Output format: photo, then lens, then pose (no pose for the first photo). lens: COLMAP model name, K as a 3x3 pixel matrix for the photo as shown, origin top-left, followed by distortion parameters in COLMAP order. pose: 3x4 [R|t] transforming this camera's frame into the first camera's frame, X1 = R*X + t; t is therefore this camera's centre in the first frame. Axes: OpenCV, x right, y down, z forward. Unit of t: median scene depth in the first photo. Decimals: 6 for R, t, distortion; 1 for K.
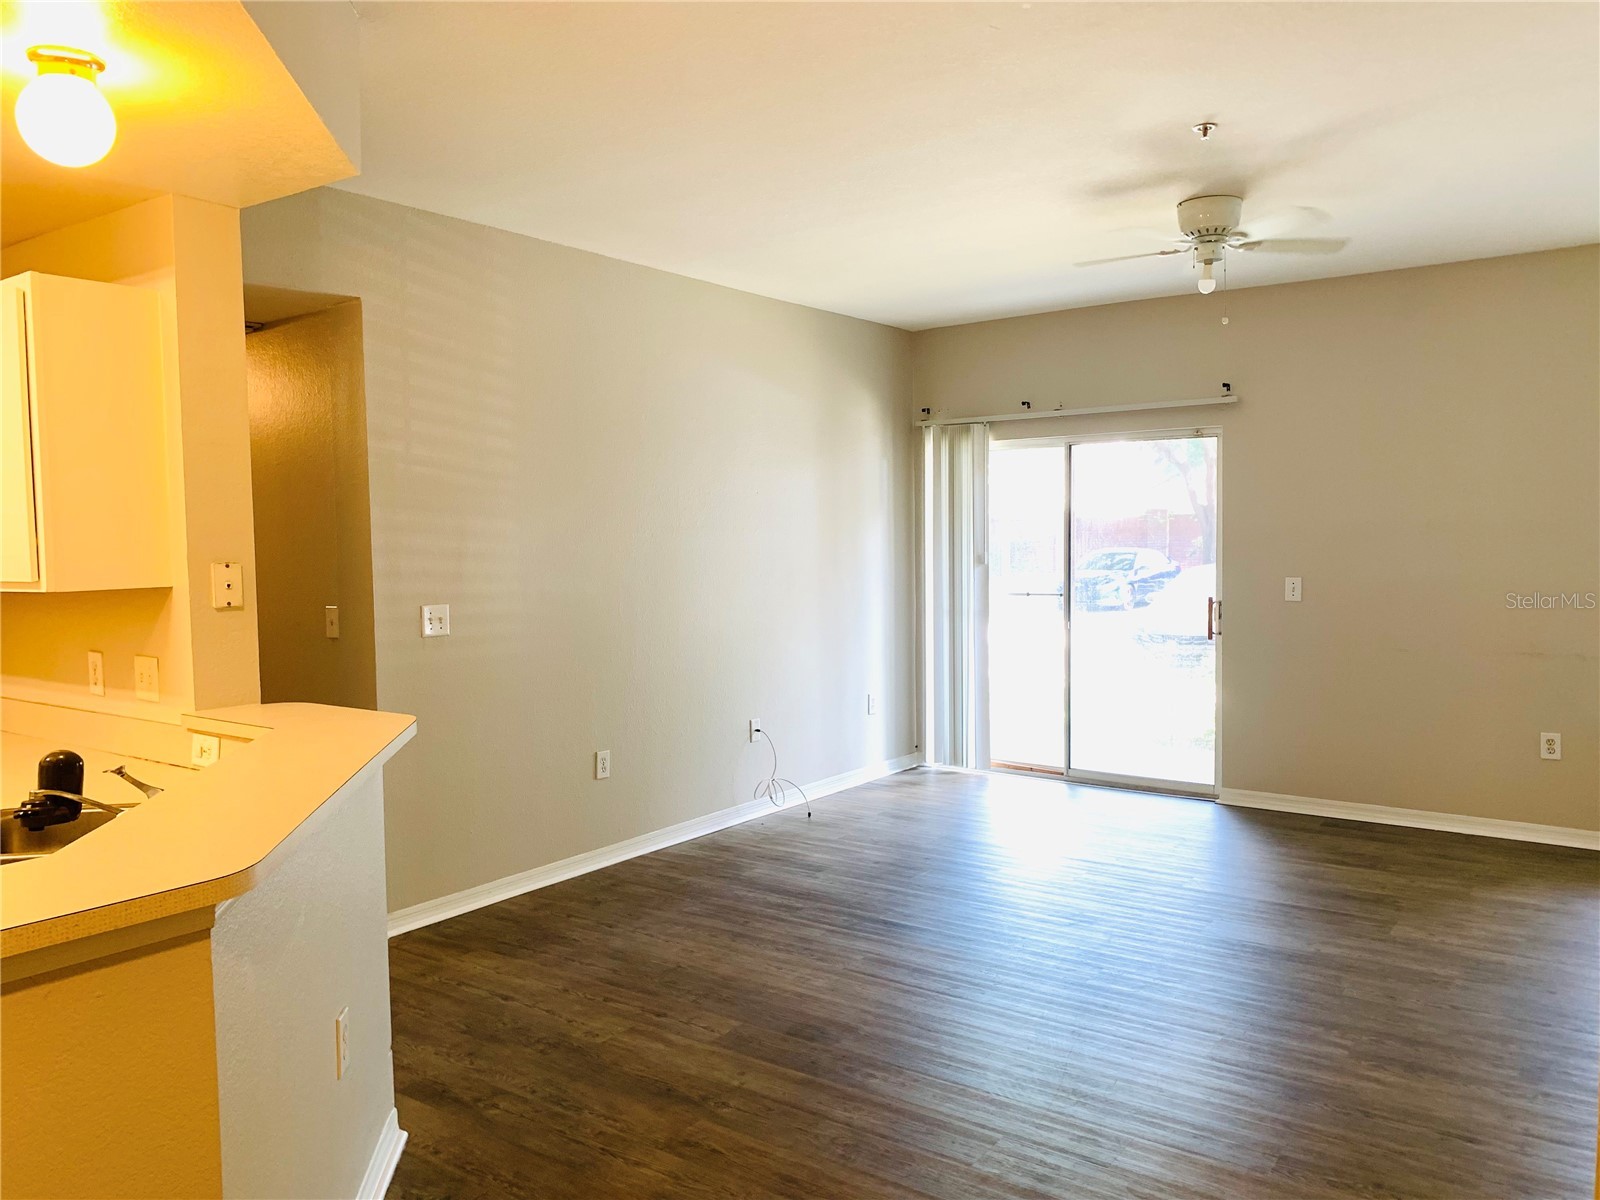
lens RADIAL K [[1199.2, 0, 786.2], [0, 1199.2, 591.4], [0, 0, 1]] dist [-0.000127, -0.002766]
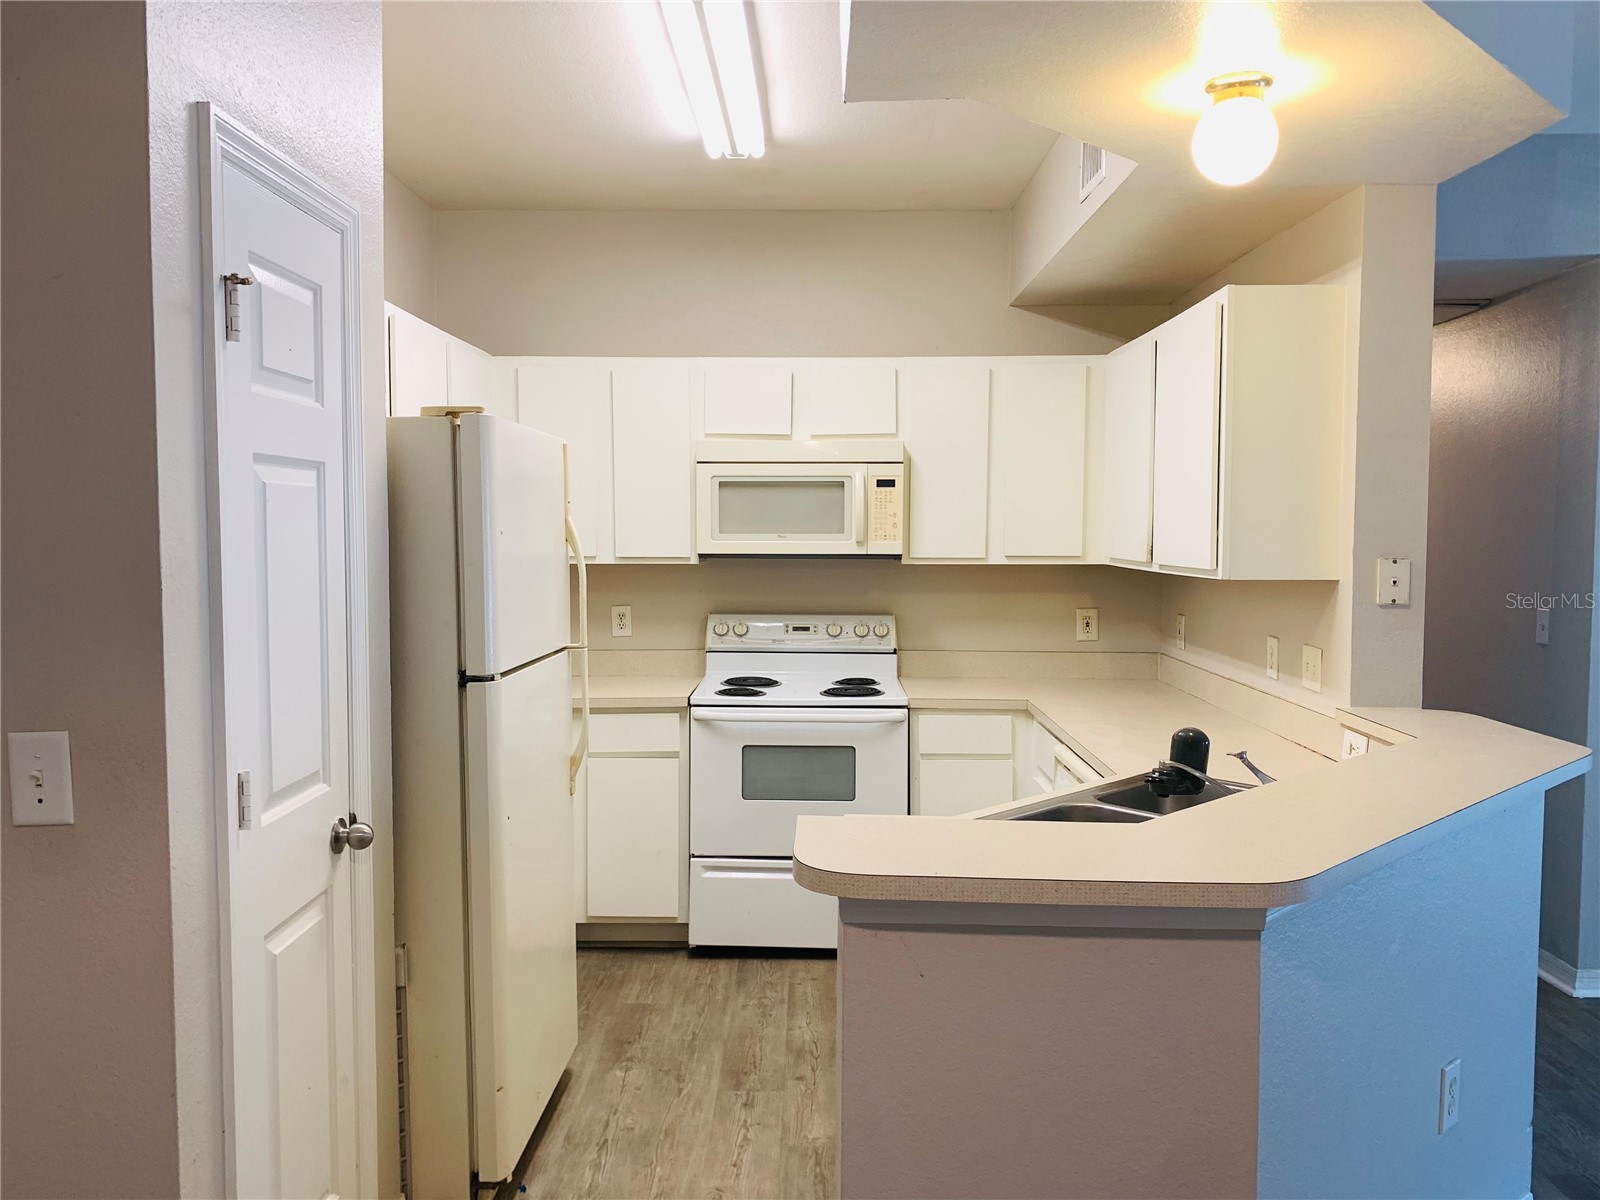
lens RADIAL K [[1199.2, 0, 786.2], [0, 1199.2, 591.4], [0, 0, 1]] dist [-0.000127, -0.002766]
pose [[0.569833, 0.061378, -0.819465, 0.048092], [-0.051615, 0.997911, 0.038852, -0.009967], [0.820138, 0.020157, 0.571811, 0.048672]]
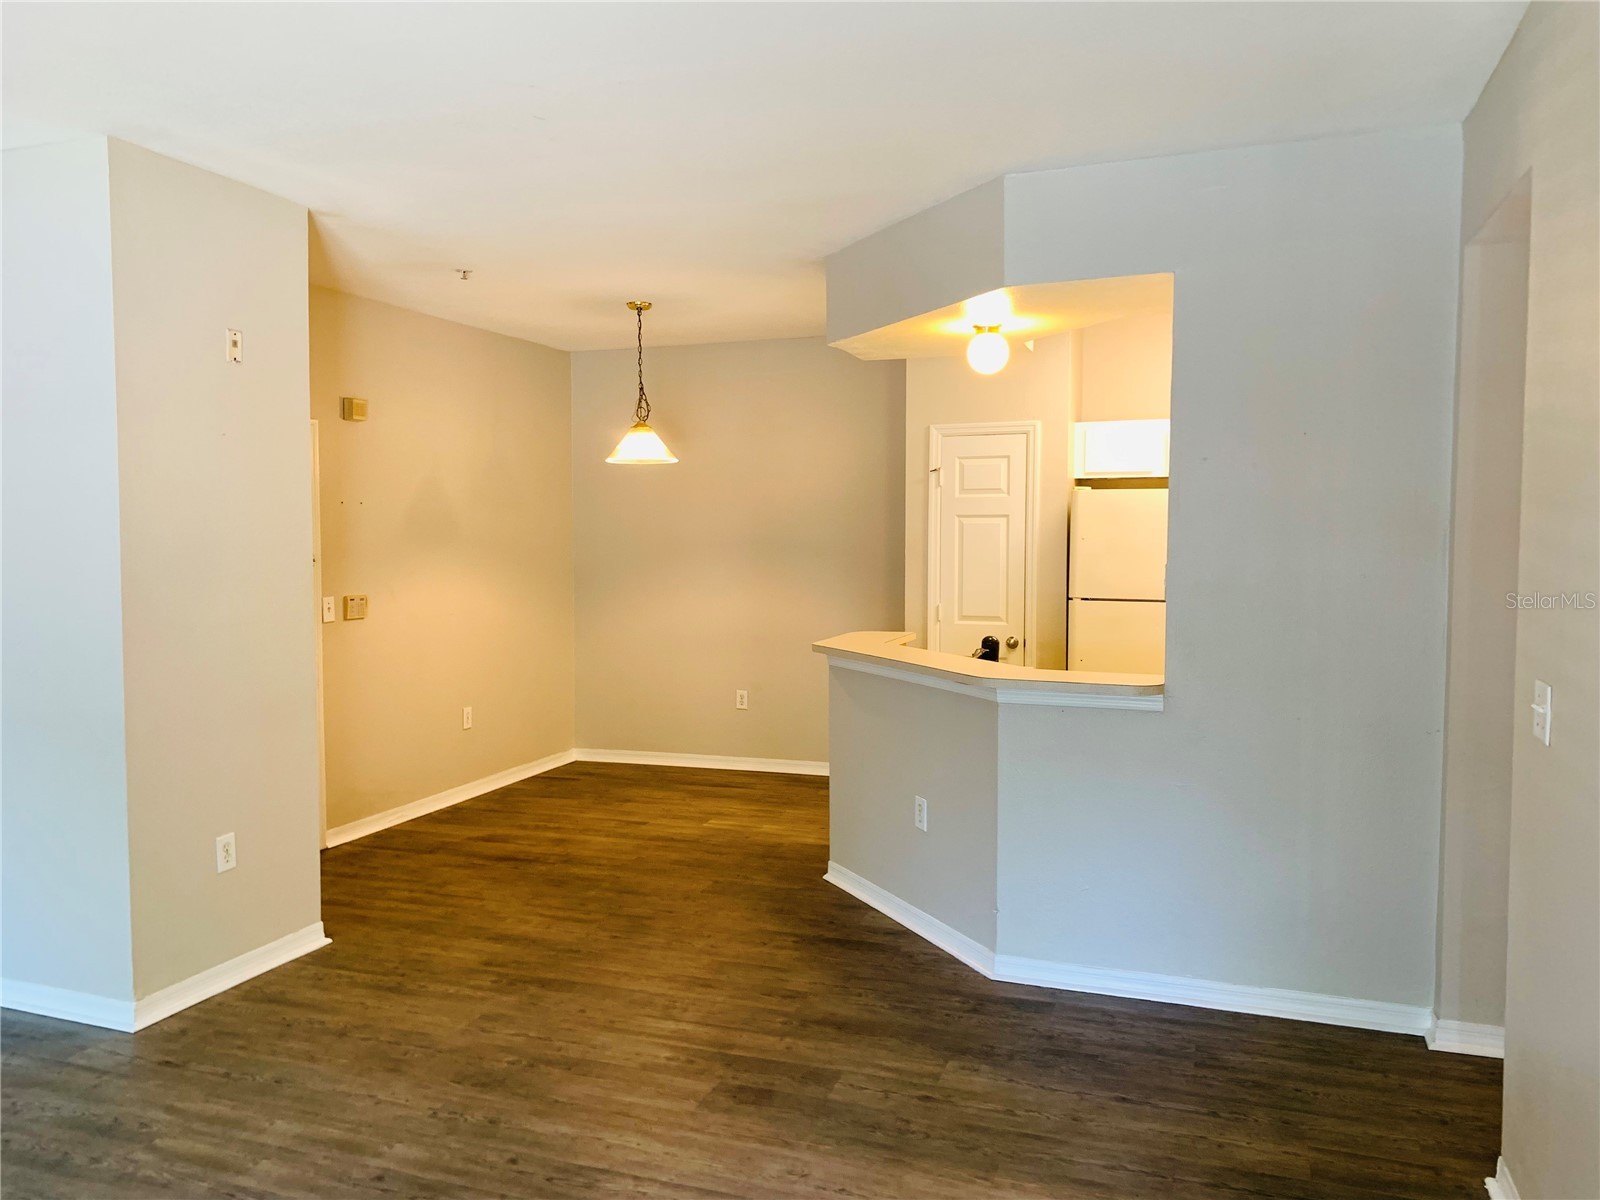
lens RADIAL K [[1199.2, 0, 786.2], [0, 1199.2, 591.4], [0, 0, 1]] dist [-0.000127, -0.002766]
pose [[-0.958490, 0.033063, -0.283203, 0.264381], [0.002757, 0.994282, 0.106750, -0.127294], [0.285113, 0.101538, -0.953100, 2.034988]]
